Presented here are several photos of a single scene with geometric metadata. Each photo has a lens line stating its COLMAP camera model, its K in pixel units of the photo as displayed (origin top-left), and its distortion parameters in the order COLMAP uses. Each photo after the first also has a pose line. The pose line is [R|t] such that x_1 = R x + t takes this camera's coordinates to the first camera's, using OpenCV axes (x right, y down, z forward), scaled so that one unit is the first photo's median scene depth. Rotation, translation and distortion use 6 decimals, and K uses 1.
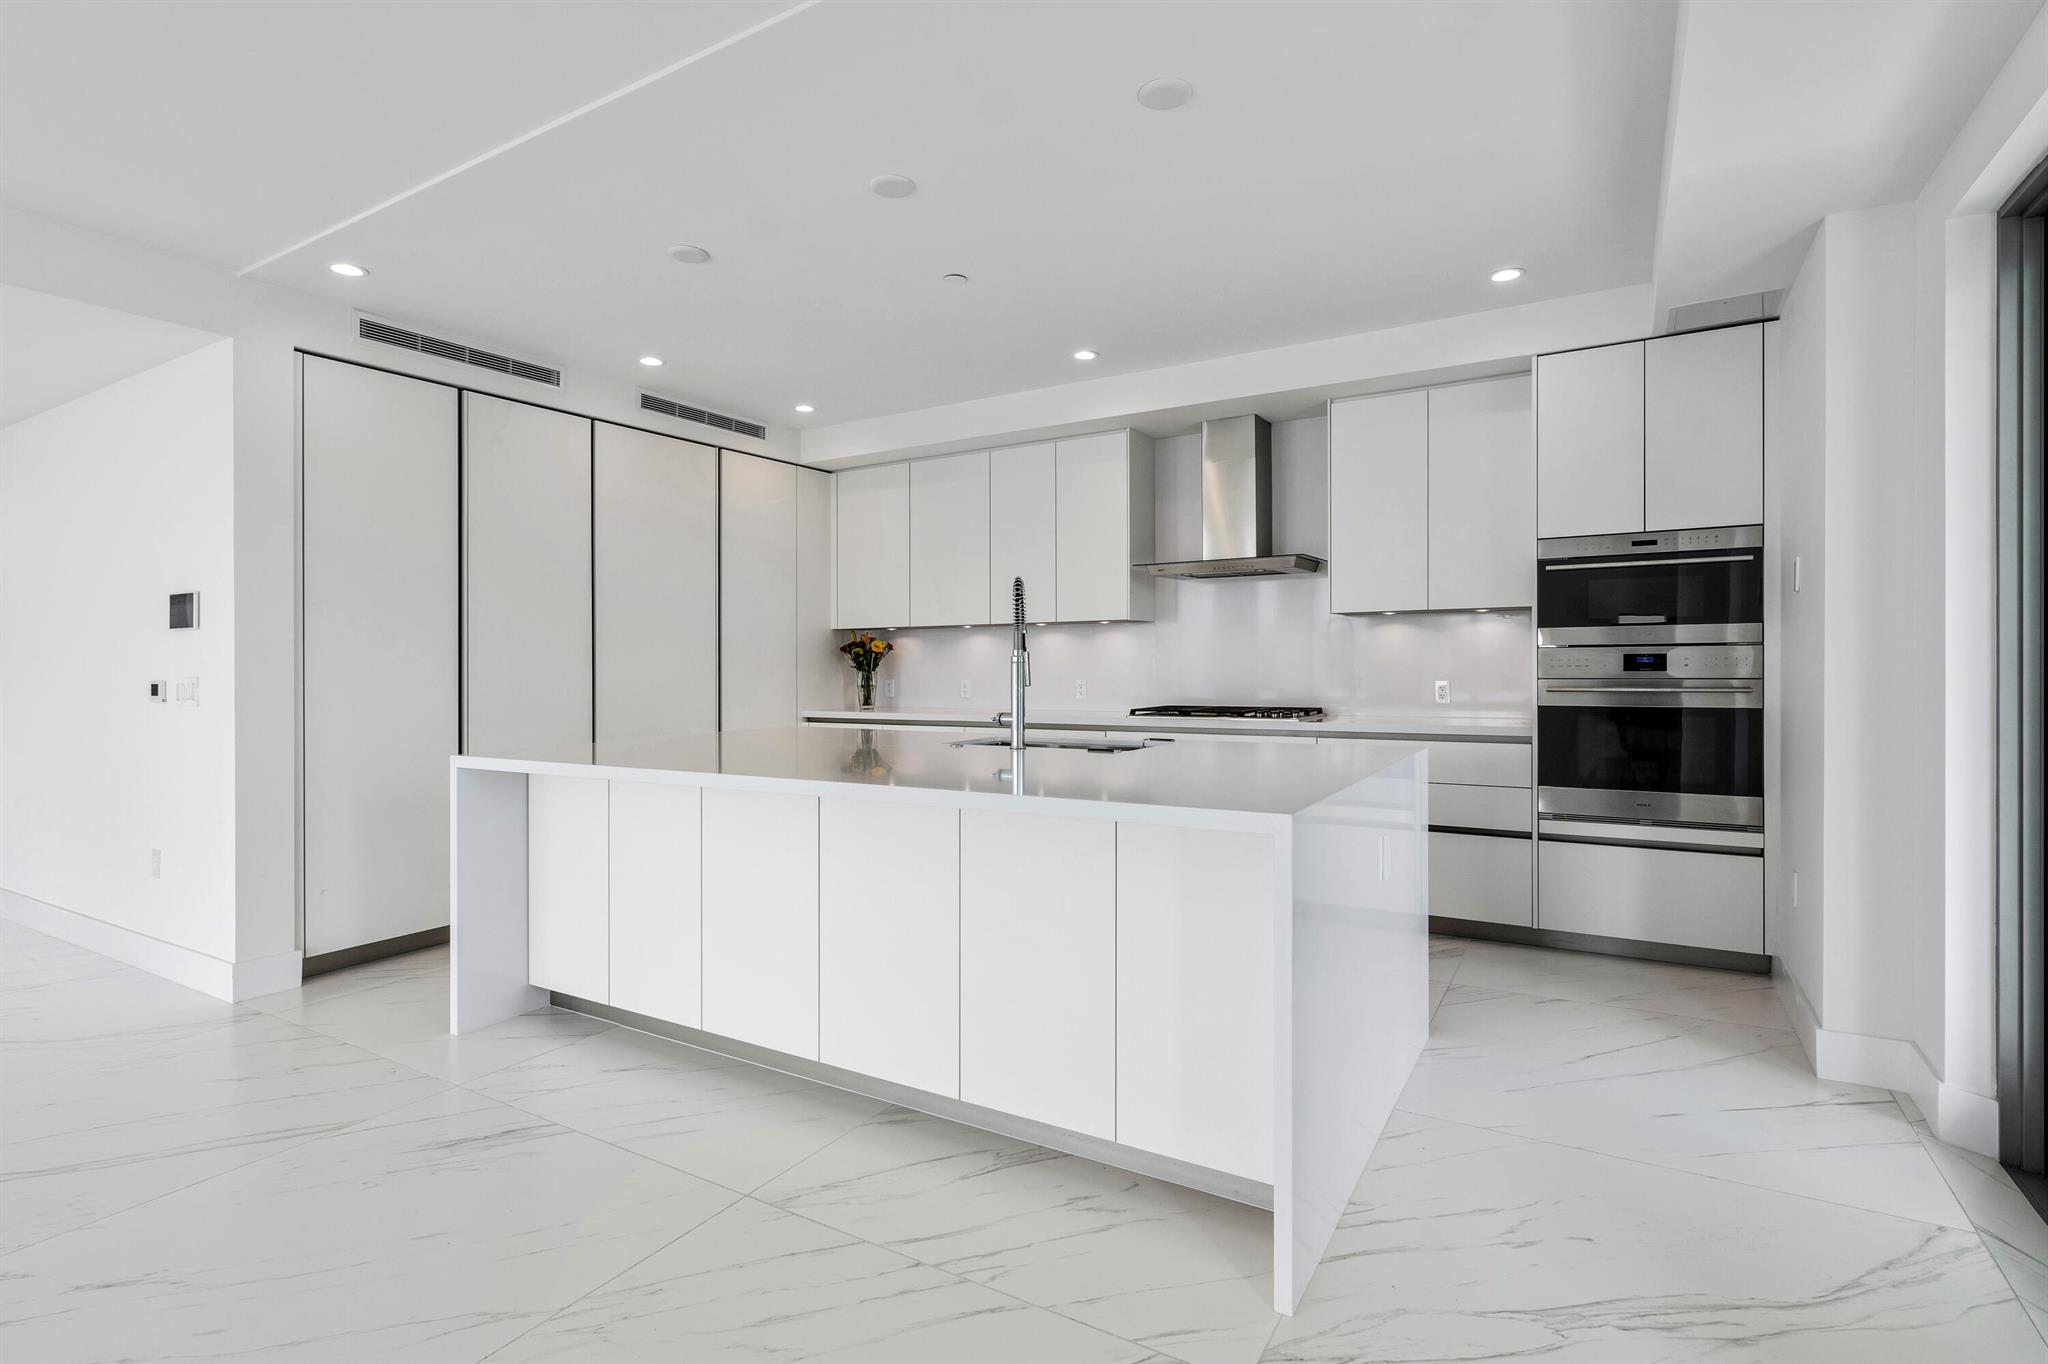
lens RADIAL K [[965.8, 0, 1055.9], [0, 965.8, 662.7], [0, 0, 1]] dist [0.003702, 0.000721]
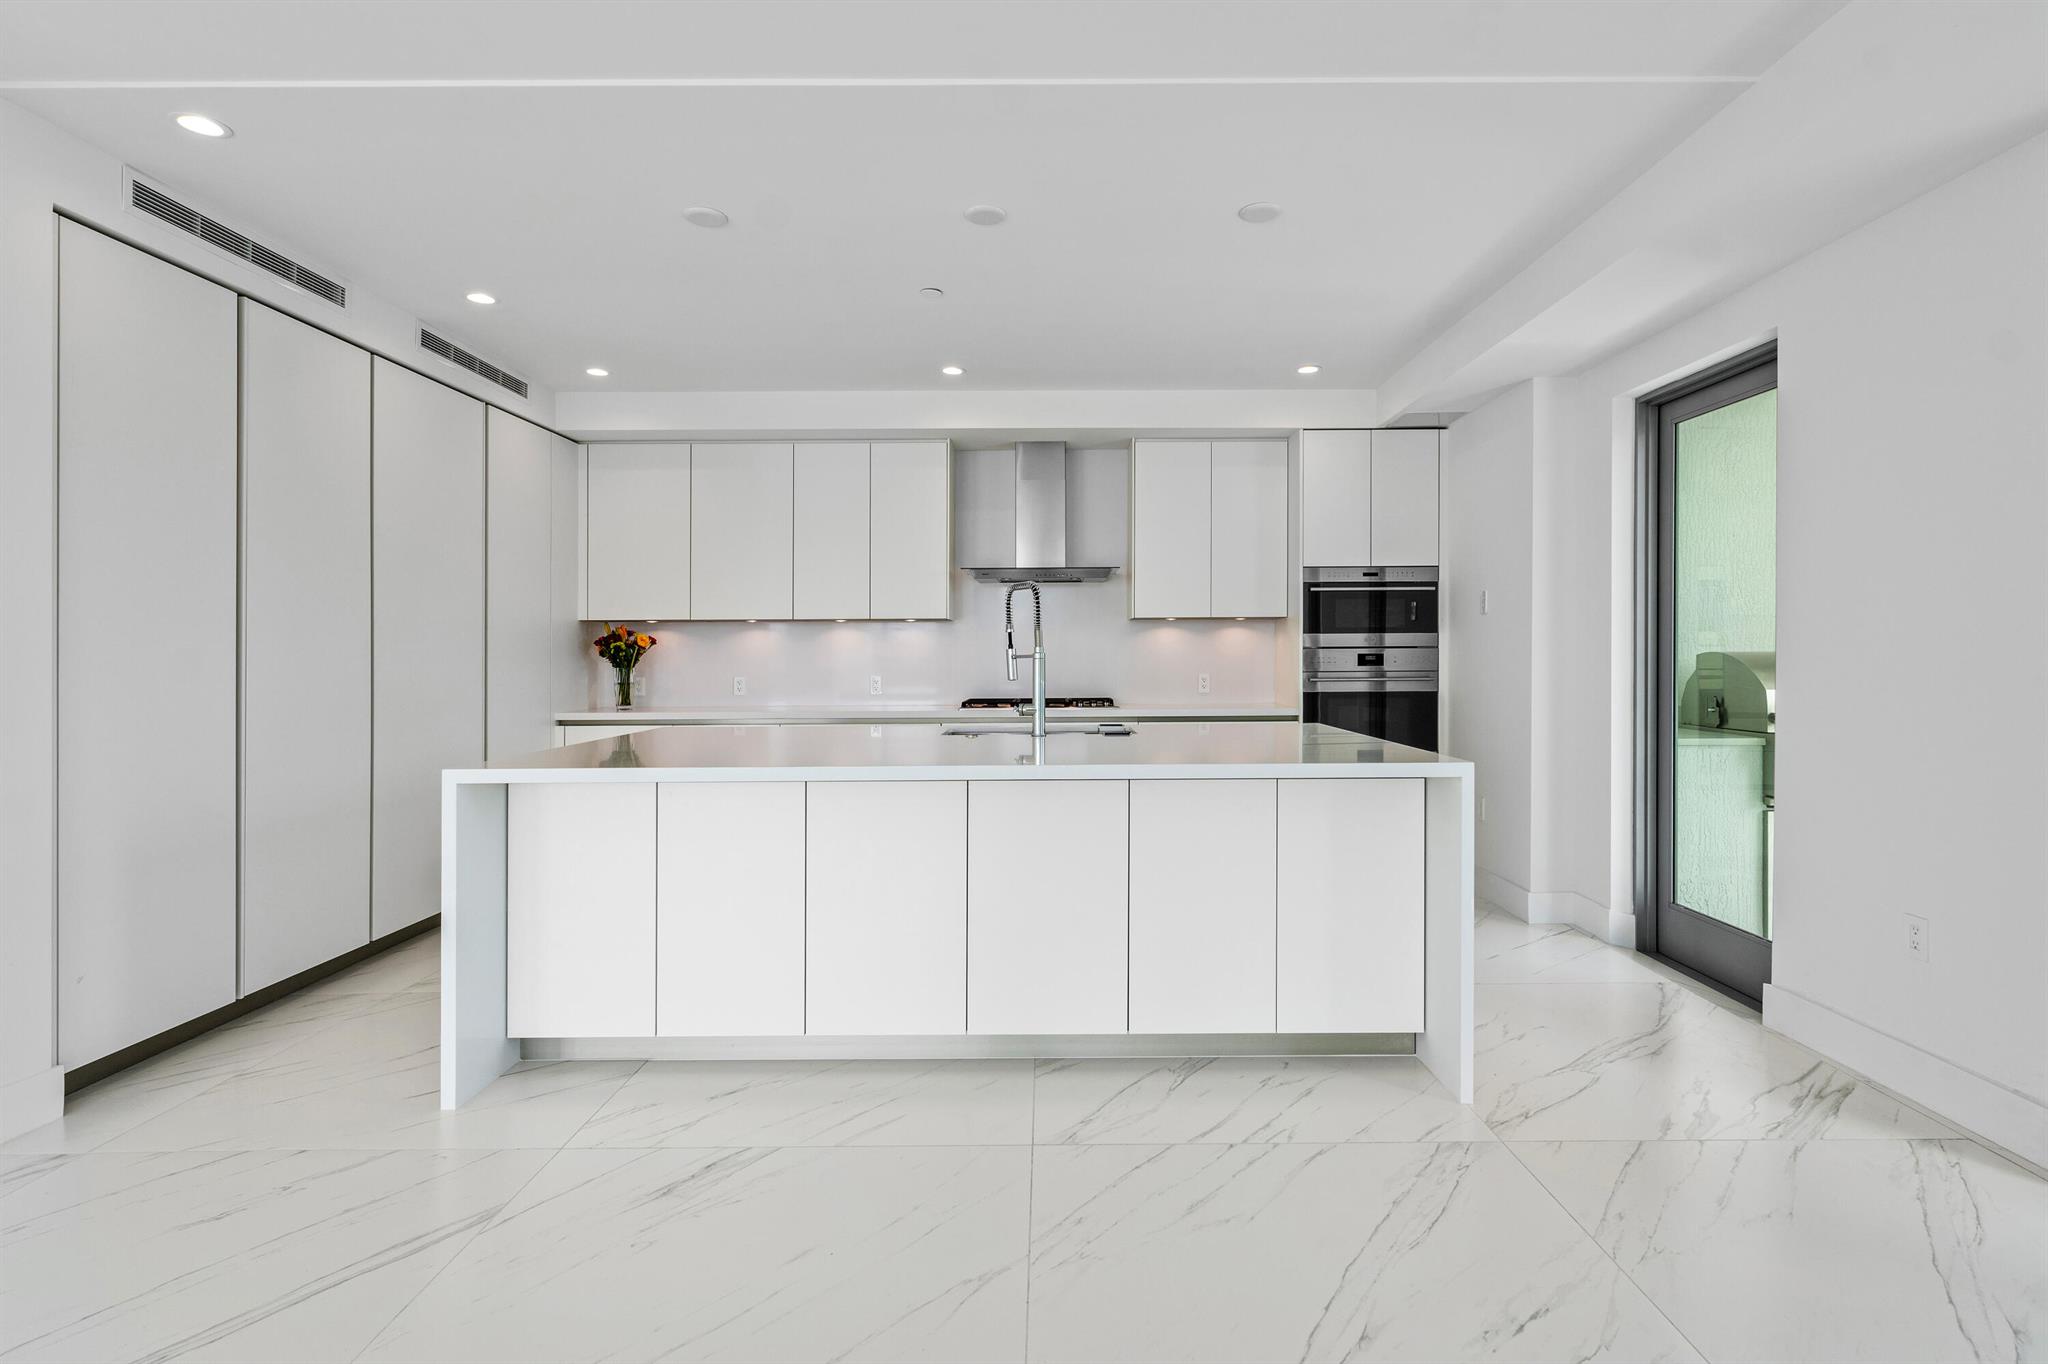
lens RADIAL K [[965.8, 0, 1055.9], [0, 965.8, 662.7], [0, 0, 1]] dist [0.003702, 0.000721]
pose [[0.861594, 0.000578, 0.507598, -0.429760], [-0.002603, 0.999991, 0.003278, 0.000383], [-0.507591, -0.004146, 0.861588, 0.022901]]
